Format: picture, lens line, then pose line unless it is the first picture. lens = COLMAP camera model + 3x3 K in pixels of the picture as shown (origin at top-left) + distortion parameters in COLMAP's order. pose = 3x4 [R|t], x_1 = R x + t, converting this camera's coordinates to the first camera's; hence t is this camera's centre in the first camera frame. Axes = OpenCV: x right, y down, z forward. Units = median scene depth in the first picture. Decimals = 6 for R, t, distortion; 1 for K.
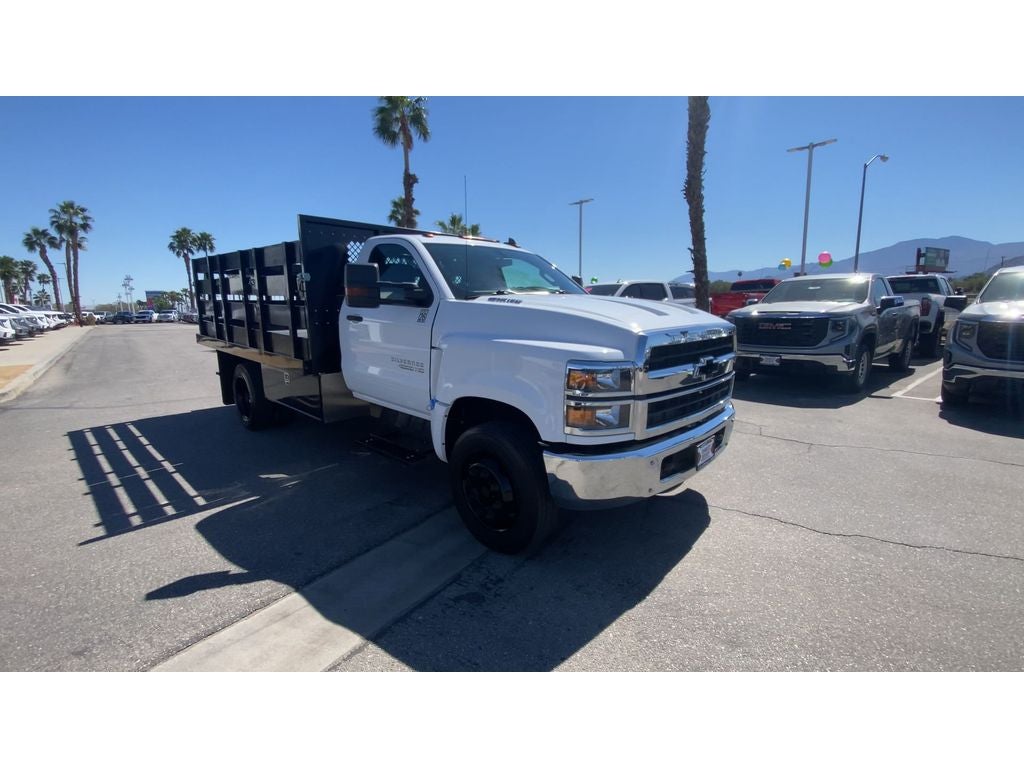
lens RADIAL K [[498.8, 0, 528.3], [0, 498.8, 388.3], [0, 0, 1]] dist [0.020650, -0.022202]
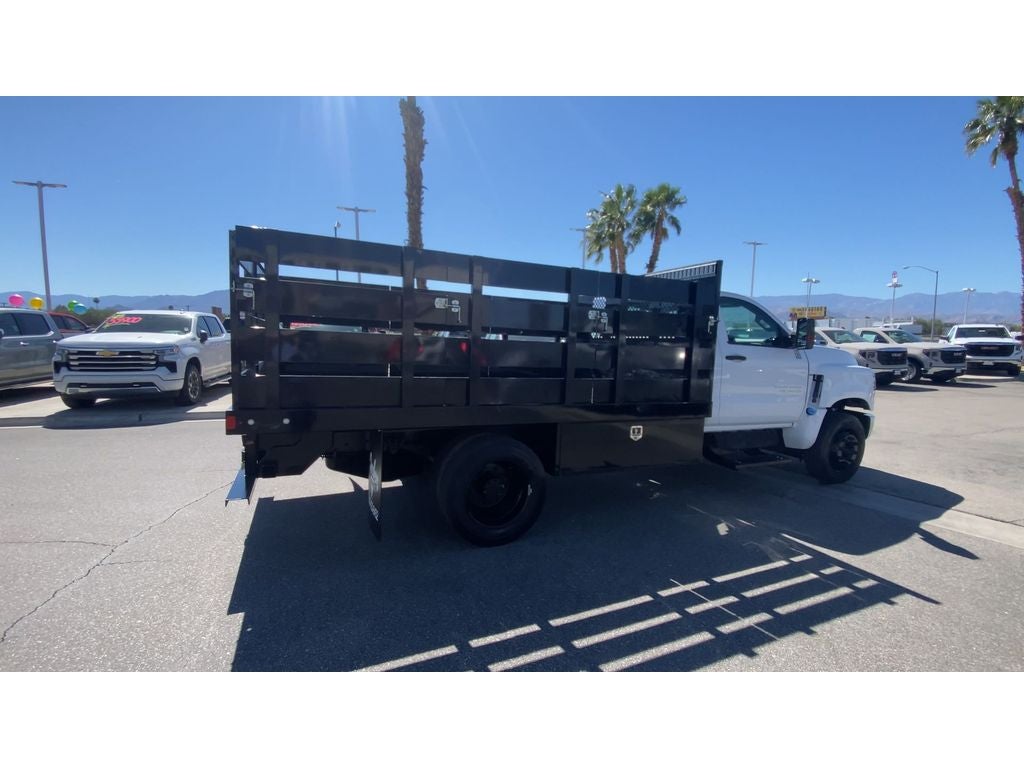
lens RADIAL K [[473.8, 0, 547.9], [0, 473.8, 383.9], [0, 0, 1]] dist [-0.008989, -0.001257]
pose [[0.324270, -0.069133, 0.943435, -1.489508], [0.138915, 0.989994, 0.024798, -0.163944], [-0.935709, 0.123016, 0.330629, 1.035096]]
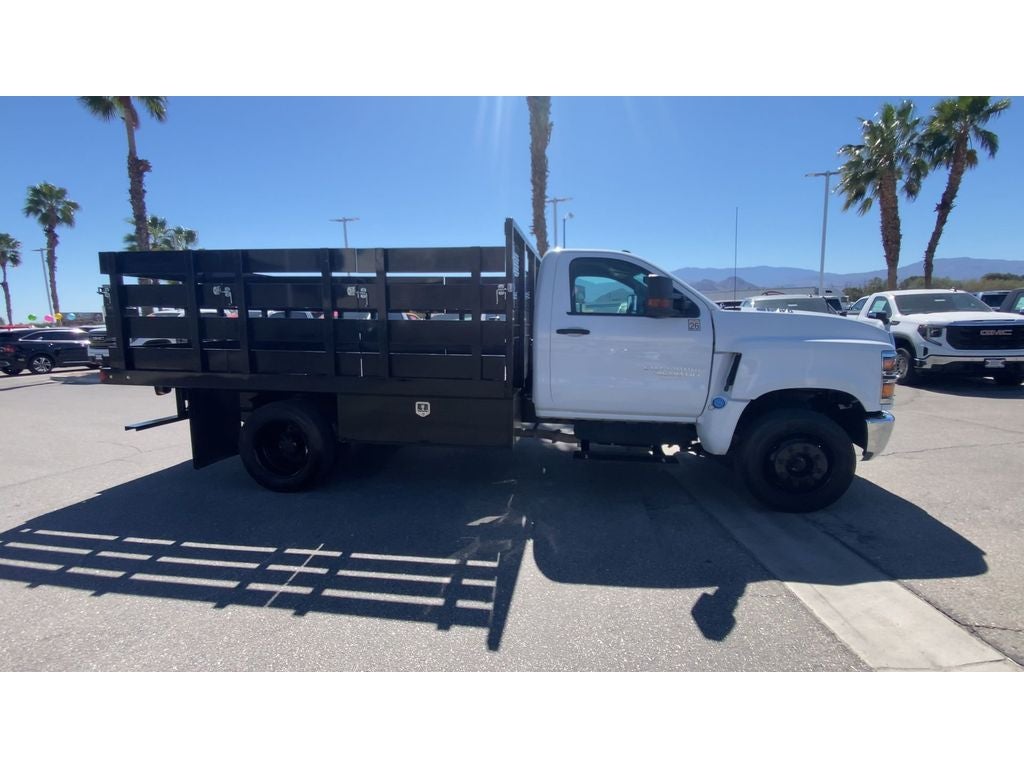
lens RADIAL K [[483.3, 0, 540.5], [0, 483.3, 379.5], [0, 0, 1]] dist [0.018378, -0.019575]
pose [[0.795647, -0.075077, 0.601090, -0.948715], [0.110033, 0.993695, -0.021534, -0.033495], [-0.595683, 0.083273, 0.798891, 0.295250]]
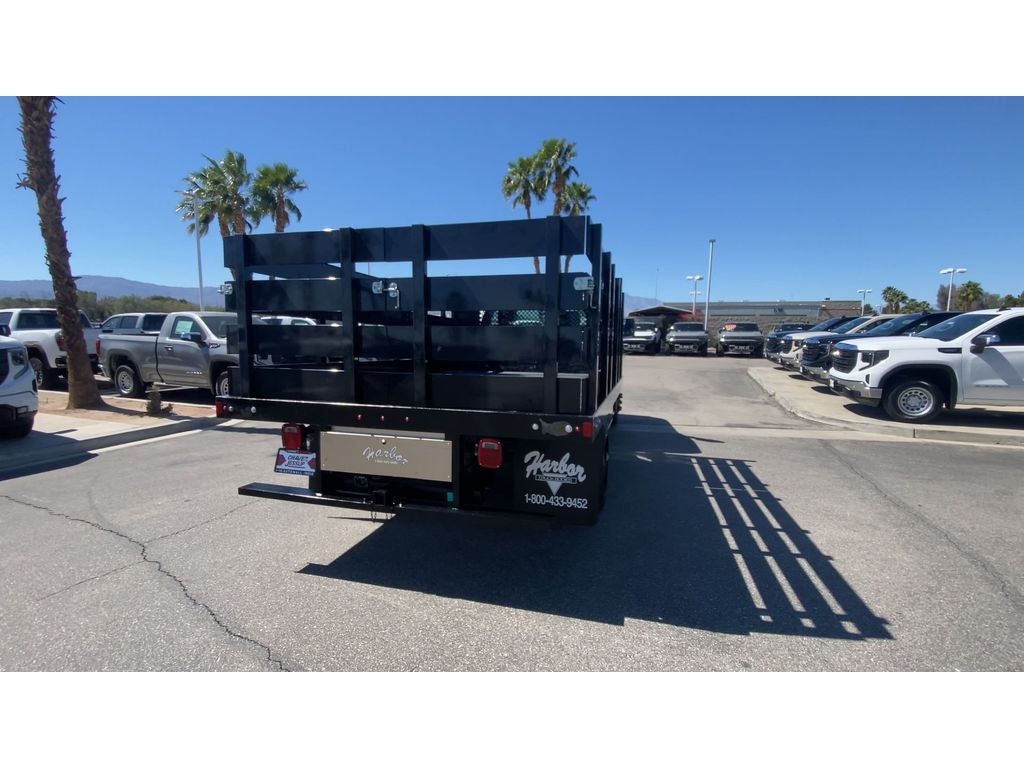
lens RADIAL K [[437.0, 0, 527.3], [0, 437.0, 387.4], [0, 0, 1]] dist [0.015514, -0.000095]
pose [[-0.492654, -0.100743, 0.864375, -1.473513], [0.151315, 0.968229, 0.199090, -0.336050], [-0.856969, 0.228875, -0.461758, 1.914157]]
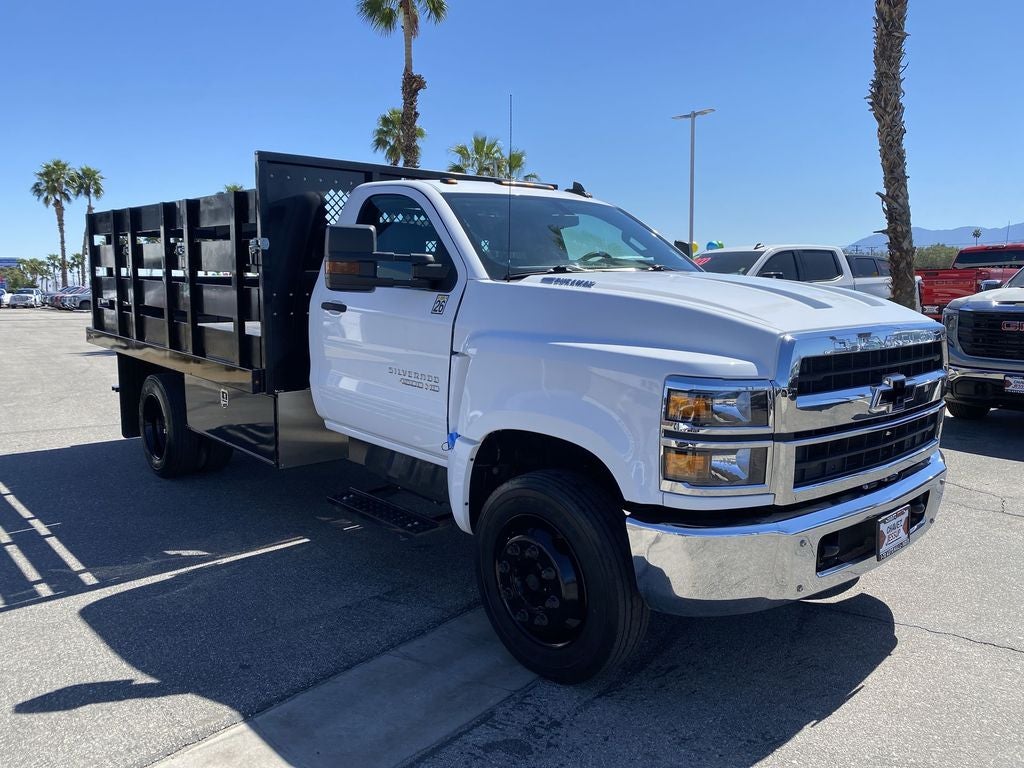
lens RADIAL K [[863.5, 0, 506.9], [0, 863.5, 344.1], [0, 0, 1]] dist [0.042750, -0.011302]
pose [[0.994278, 0.014645, -0.105813, -0.005574], [-0.024649, 0.995280, -0.093862, 0.008612], [0.103939, 0.095933, 0.989946, -0.091760]]
